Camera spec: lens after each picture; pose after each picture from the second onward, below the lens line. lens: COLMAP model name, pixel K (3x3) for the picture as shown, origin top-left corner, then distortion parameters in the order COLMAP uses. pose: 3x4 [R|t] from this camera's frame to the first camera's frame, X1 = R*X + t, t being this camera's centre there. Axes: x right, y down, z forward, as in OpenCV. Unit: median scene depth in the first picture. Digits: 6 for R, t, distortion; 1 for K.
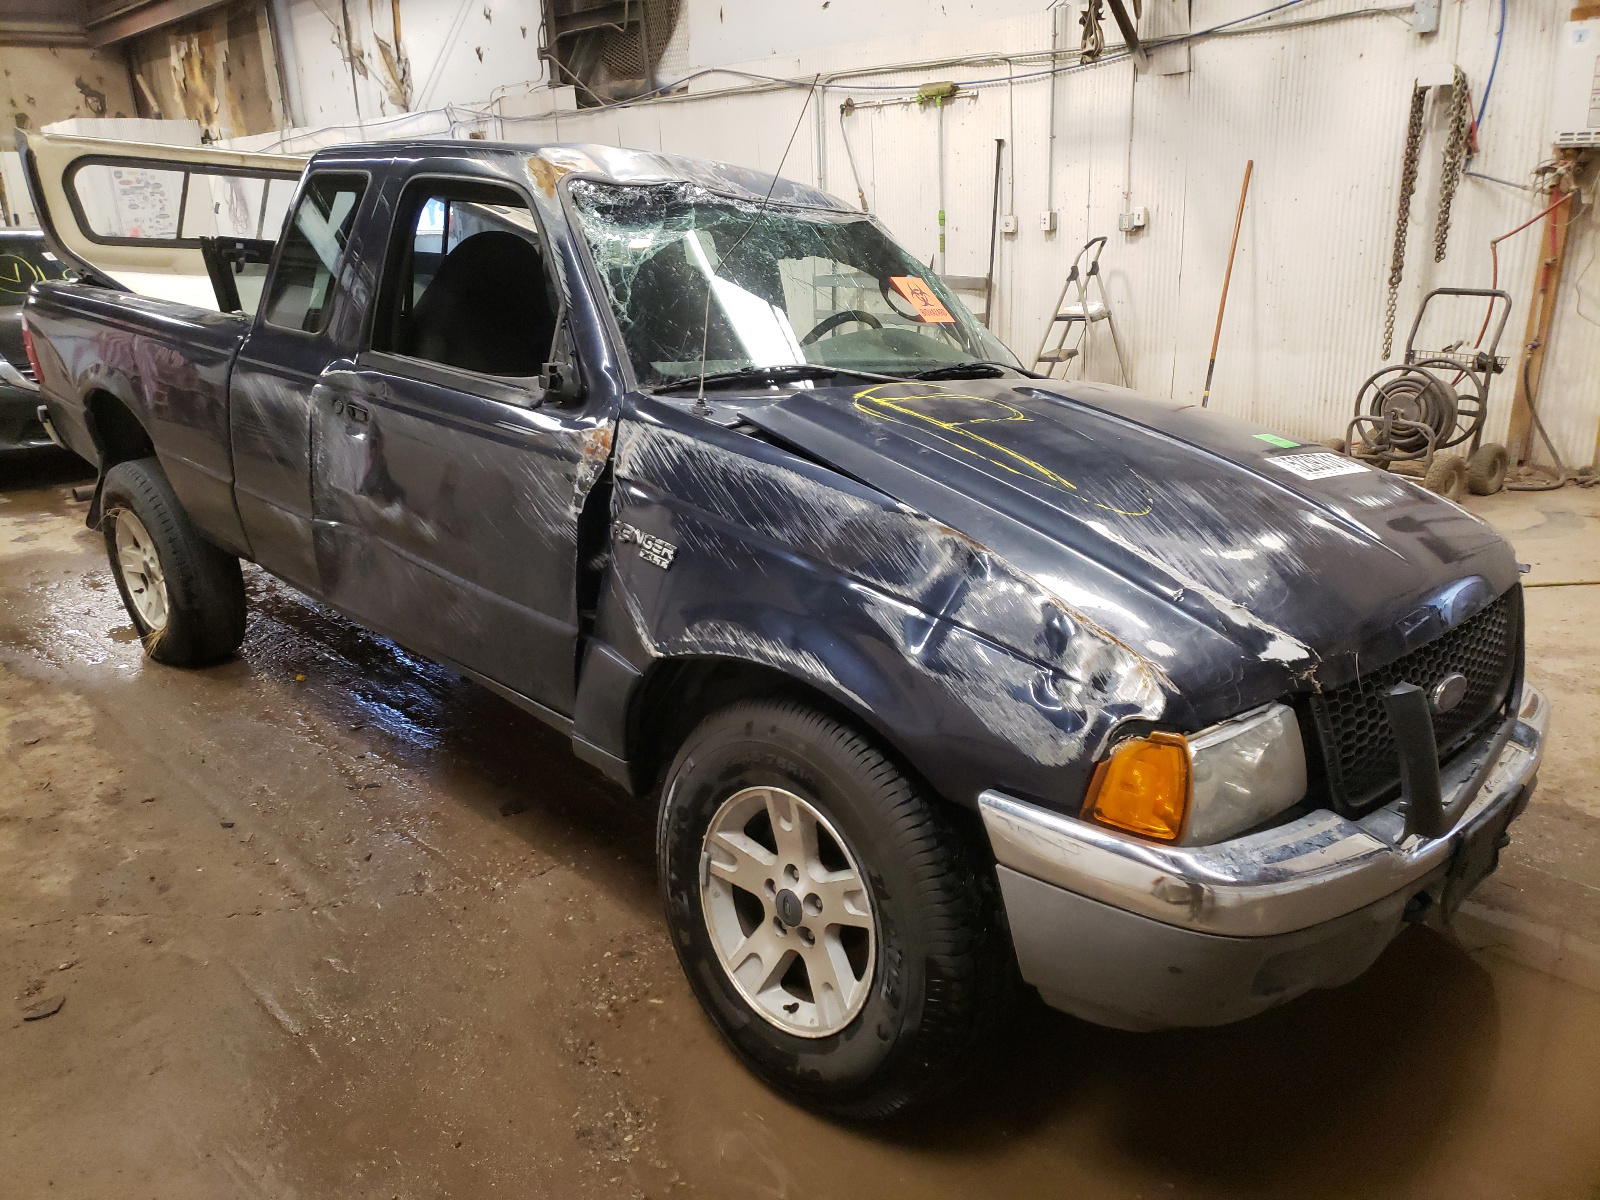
lens RADIAL K [[1240.1, 0, 800.0], [0, 1240.1, 600.0], [0, 0, 1]] dist [0.008281, 0.001065]
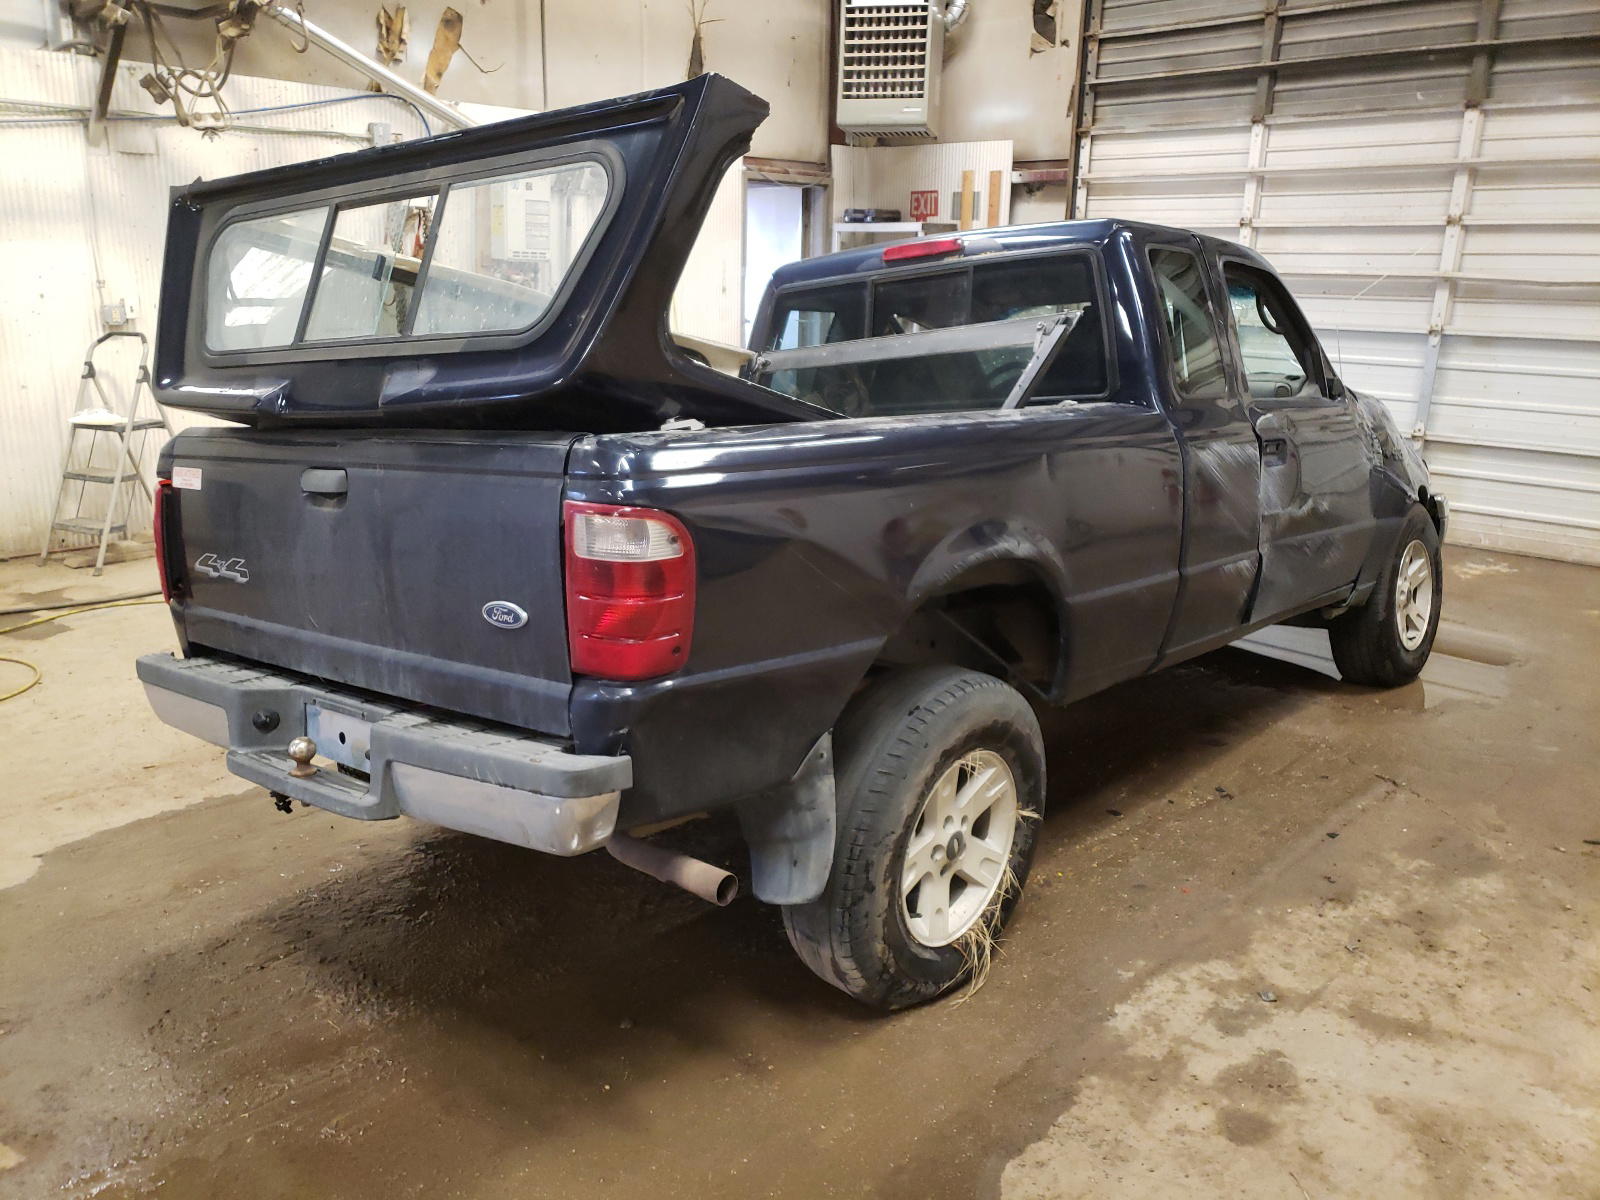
lens RADIAL K [[1240.1, 0, 800.0], [0, 1240.1, 600.0], [0, 0, 1]] dist [0.008281, 0.001065]
pose [[-0.060079, -0.216933, 0.974336, -1.448957], [0.300732, 0.926813, 0.224896, -0.394751], [-0.951815, 0.306525, 0.009557, 1.370504]]
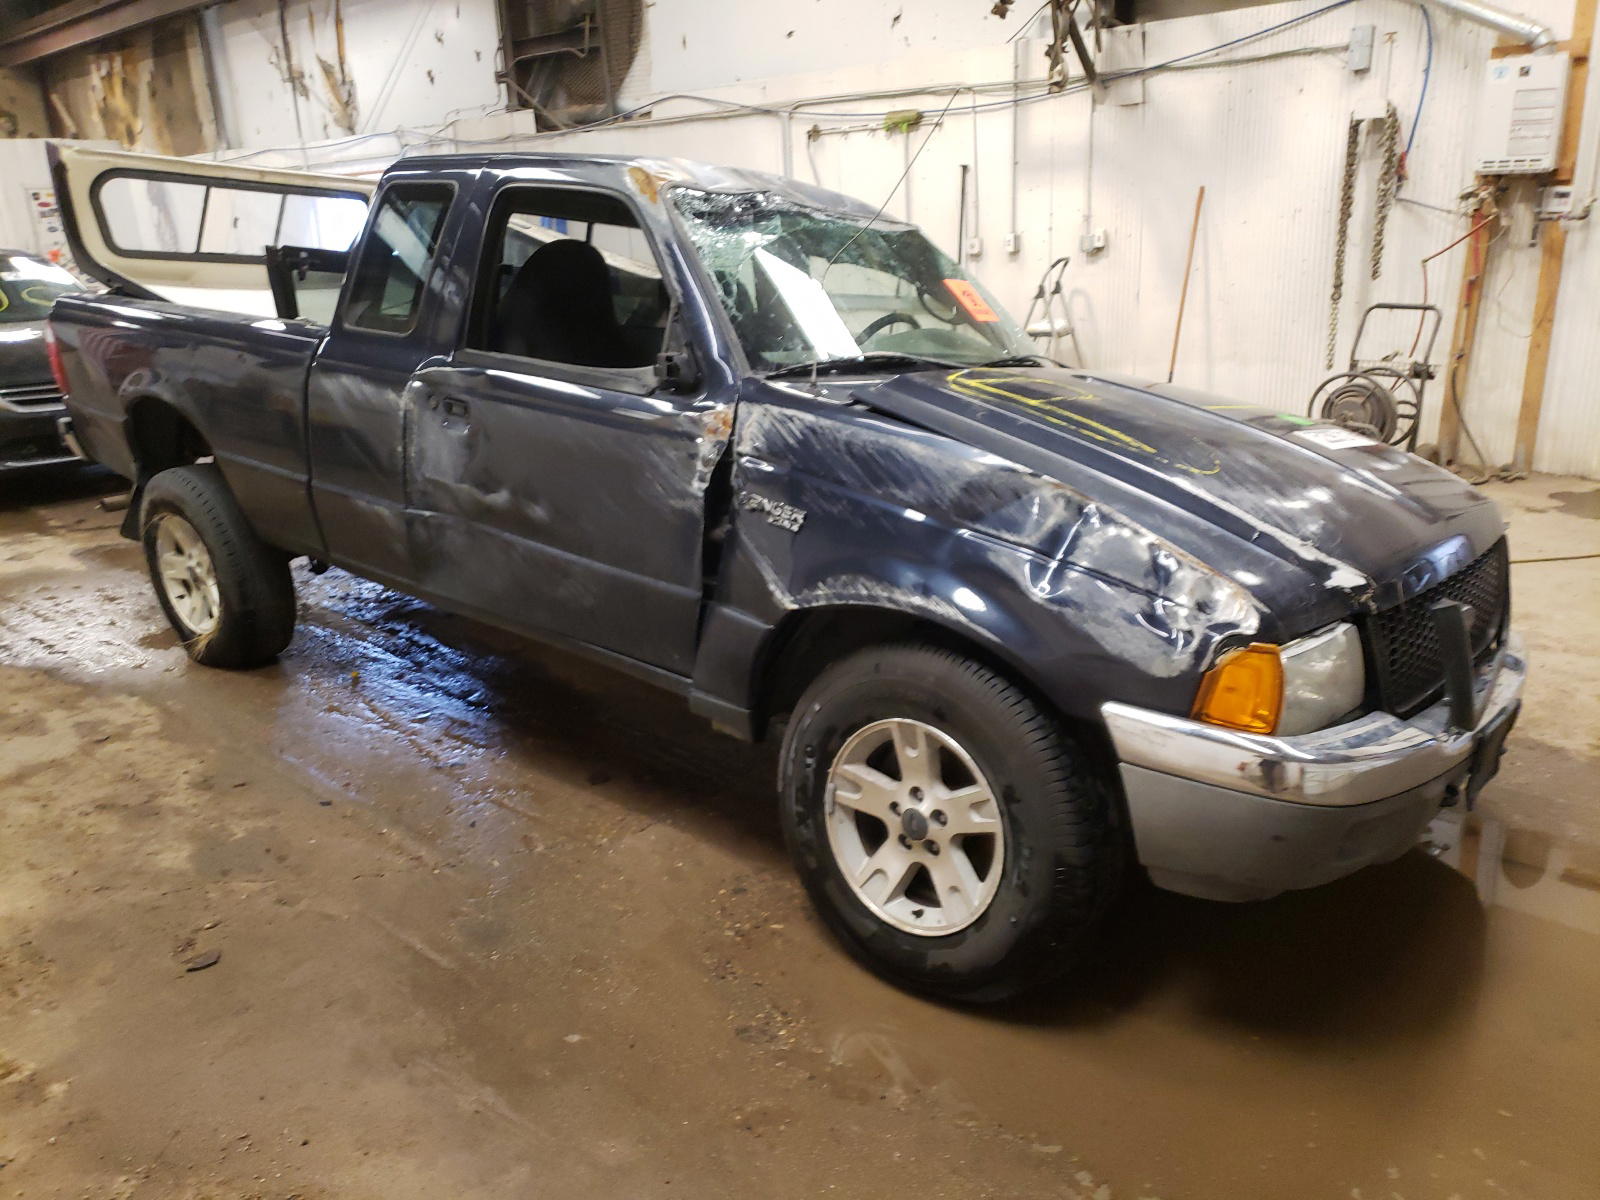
lens RADIAL K [[1243.1, 0, 825.7], [0, 1243.1, 645.1], [0, 0, 1]] dist [0.010810, -0.005083]
pose [[0.995519, -0.025779, 0.090980, -0.131446], [0.025055, 0.999645, 0.009086, 0.048331], [-0.091182, -0.006766, 0.995811, -0.090024]]
